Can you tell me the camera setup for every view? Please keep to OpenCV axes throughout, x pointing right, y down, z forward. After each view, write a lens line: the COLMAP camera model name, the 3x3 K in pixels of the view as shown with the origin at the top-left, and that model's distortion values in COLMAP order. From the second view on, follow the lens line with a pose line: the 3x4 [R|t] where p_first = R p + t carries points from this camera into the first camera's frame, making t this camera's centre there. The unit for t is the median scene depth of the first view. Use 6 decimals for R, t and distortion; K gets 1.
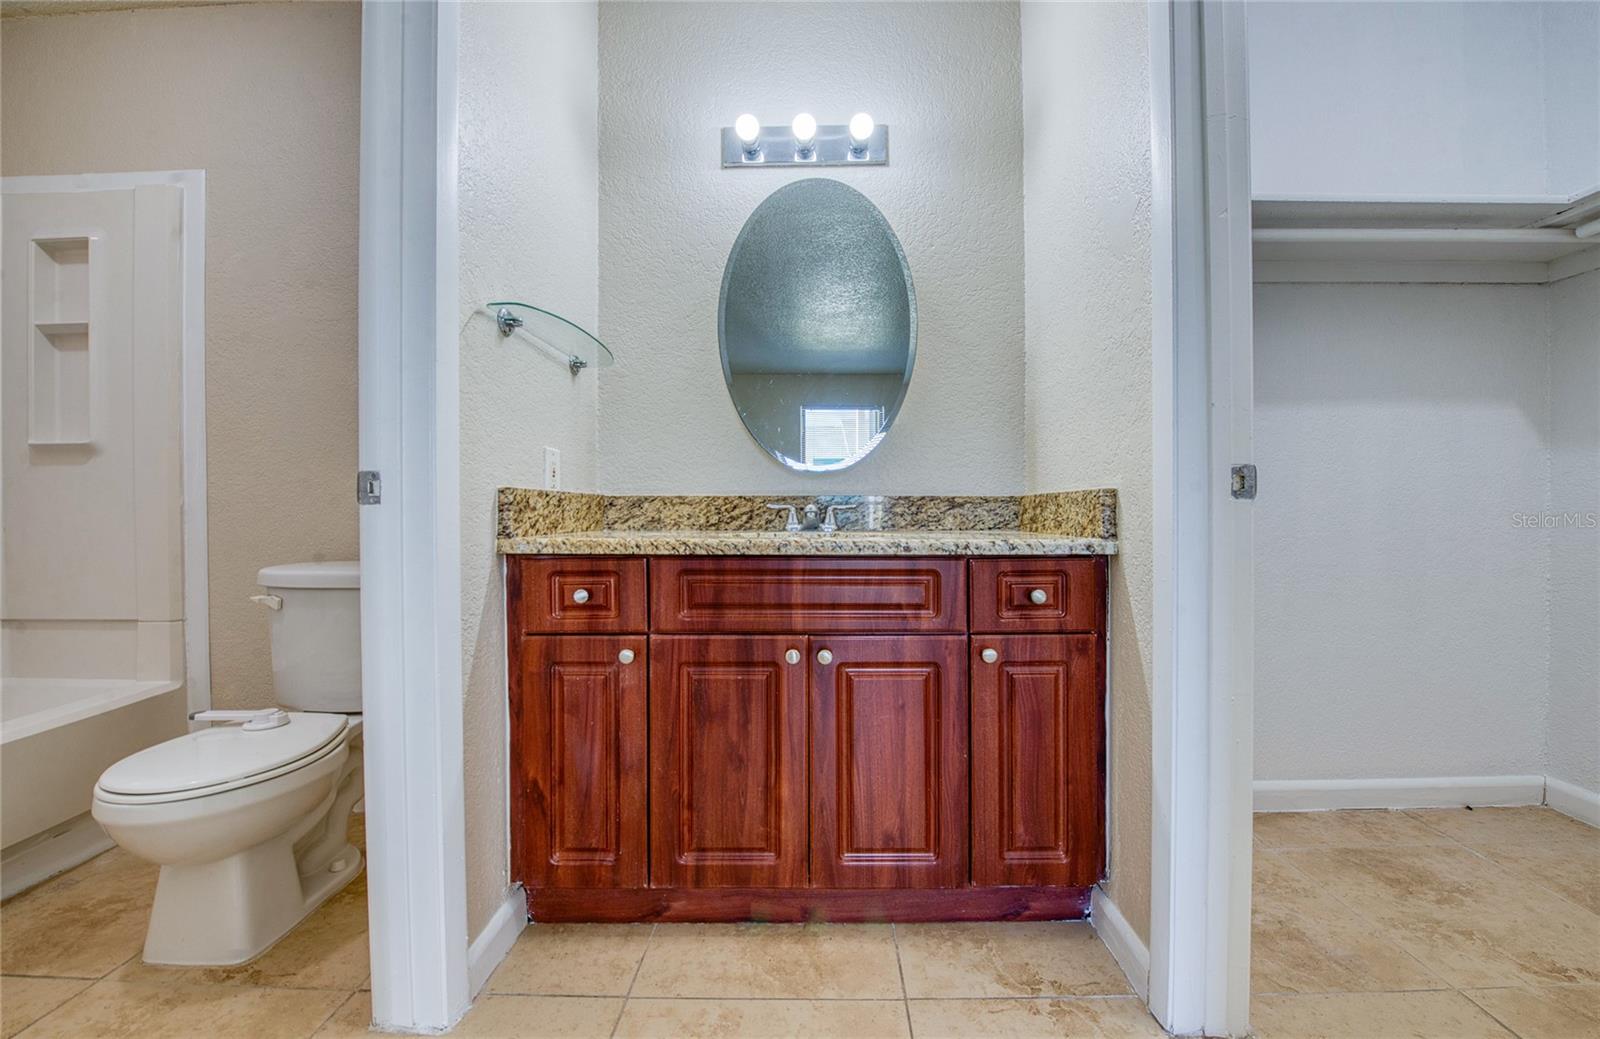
lens RADIAL K [[642.3, 0, 805.1], [0, 642.3, 518.5], [0, 0, 1]] dist [-0.019121, -0.000147]
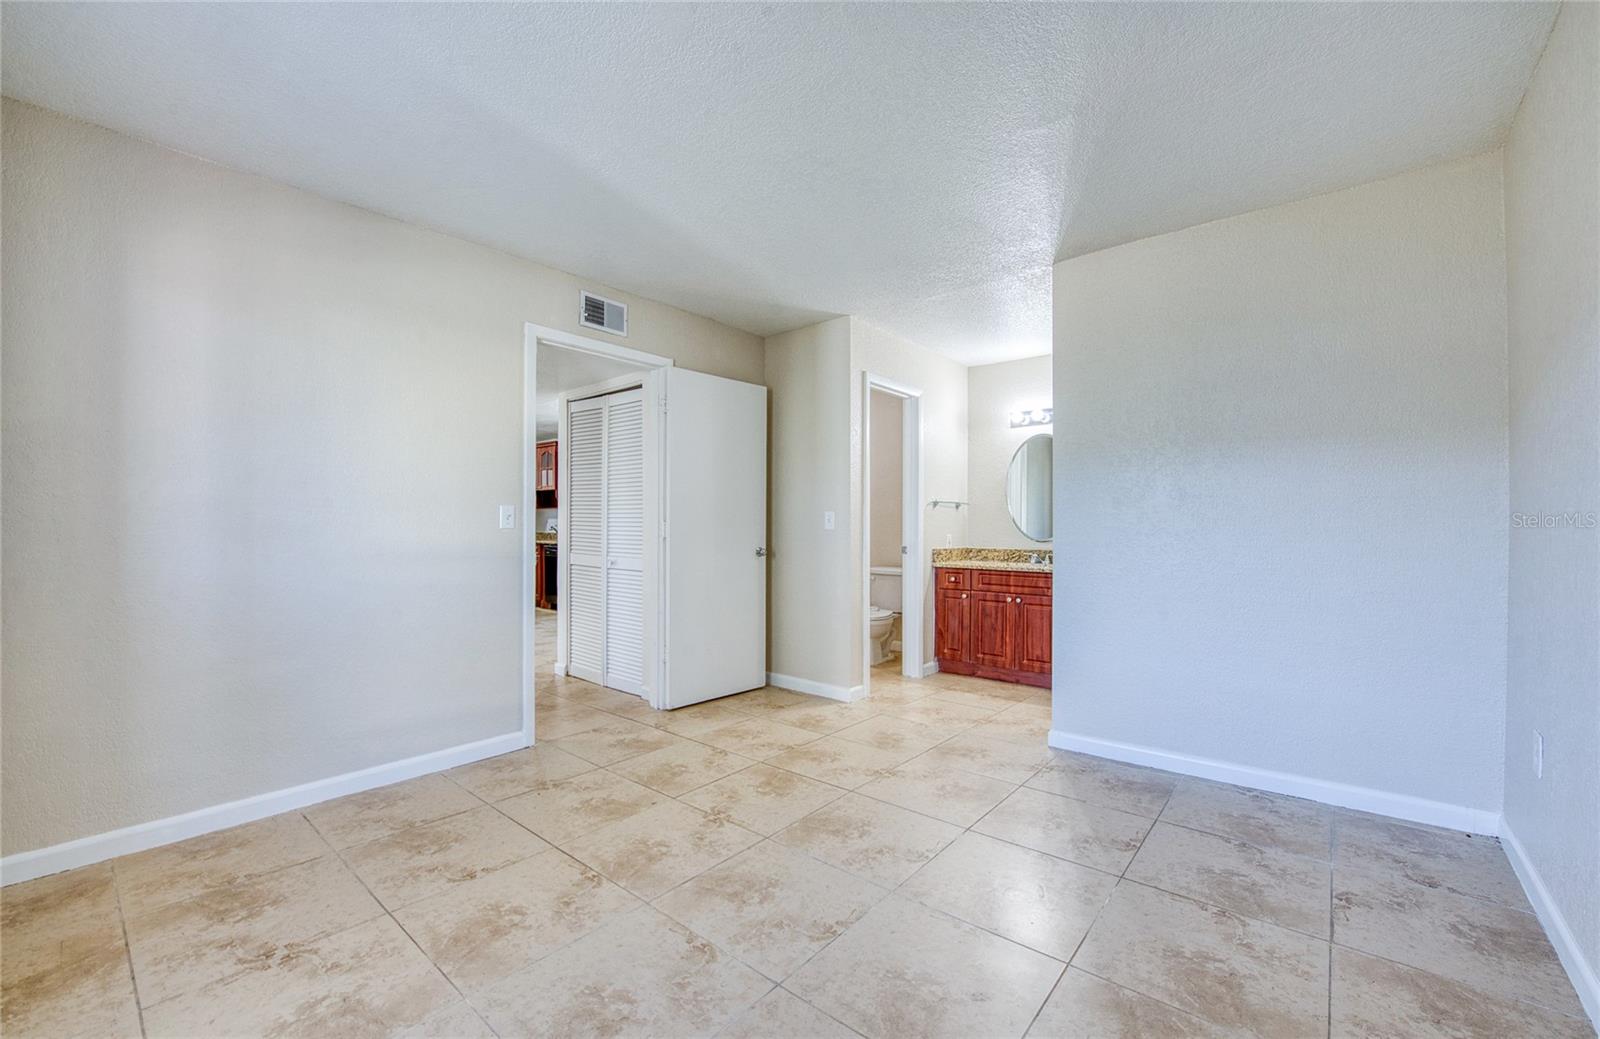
lens RADIAL K [[642.3, 0, 805.1], [0, 642.3, 518.5], [0, 0, 1]] dist [-0.019121, -0.000147]
pose [[0.779670, -0.005146, -0.626169, 1.272529], [-0.015182, 0.999517, -0.027119, -0.110956], [0.626006, 0.030650, 0.779216, -2.364729]]
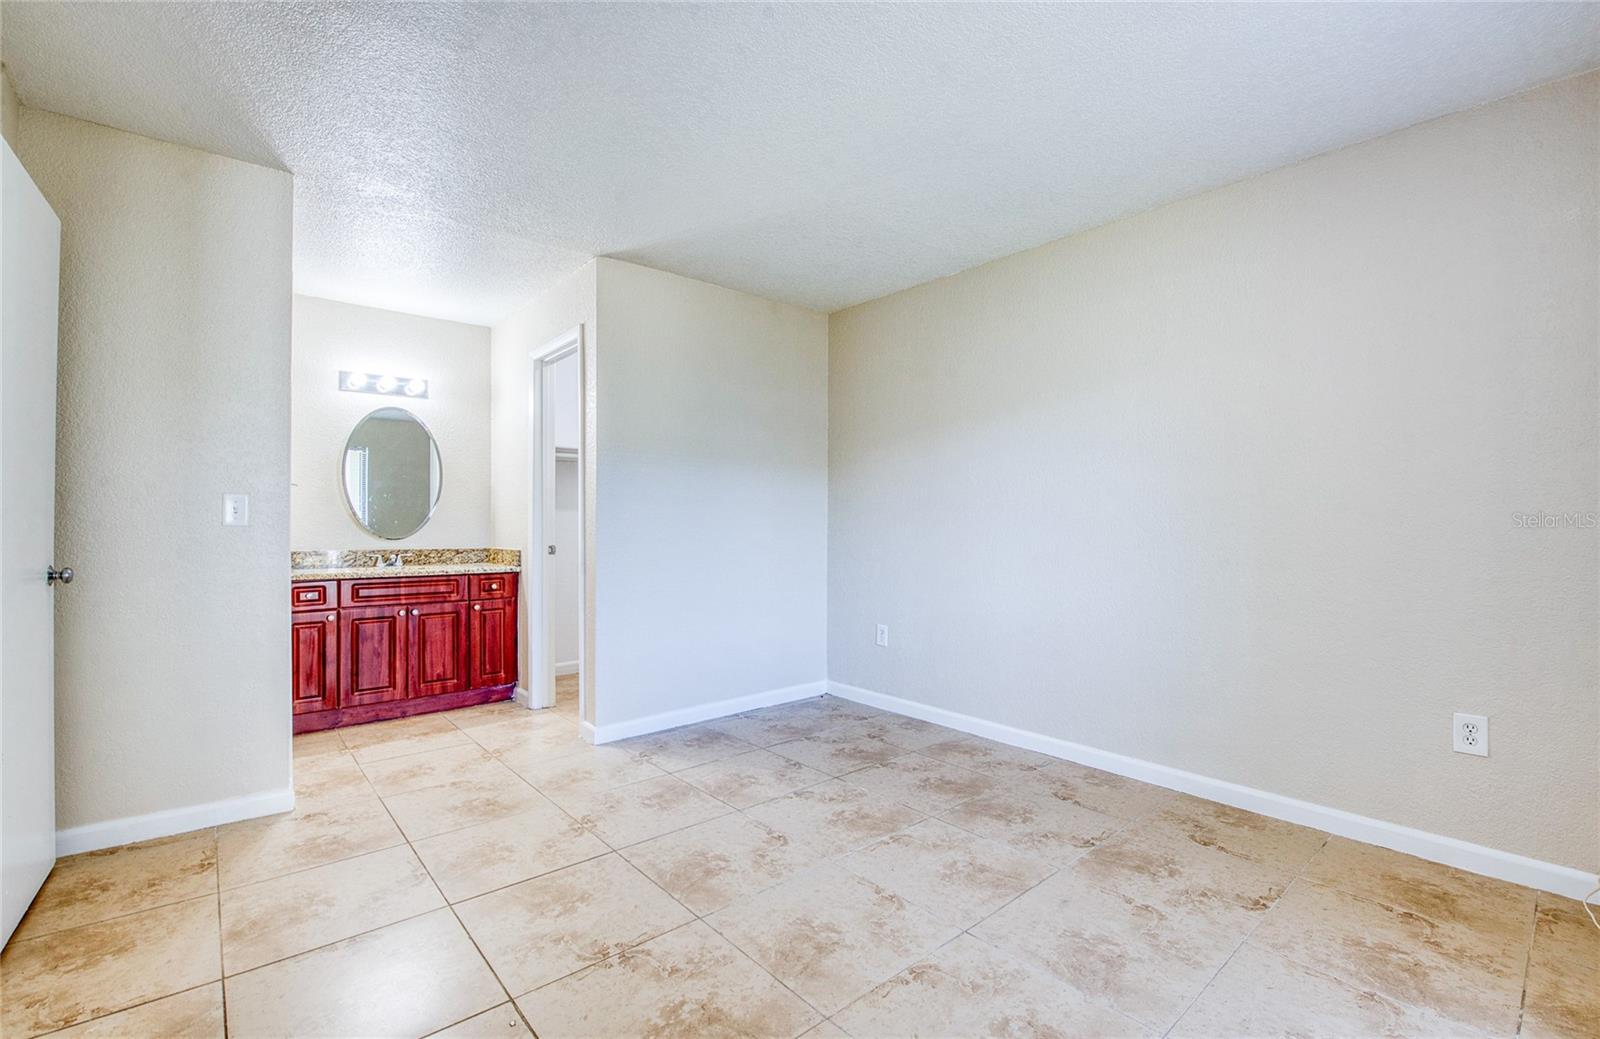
lens RADIAL K [[689.7, 0, 794.3], [0, 689.7, 519.2], [0, 0, 1]] dist [-0.009084, -0.000914]
pose [[0.743676, 0.009565, 0.668472, -0.734464], [0.006305, 0.999753, -0.021320, -0.113812], [-0.668511, 0.020069, 0.743432, -2.301549]]
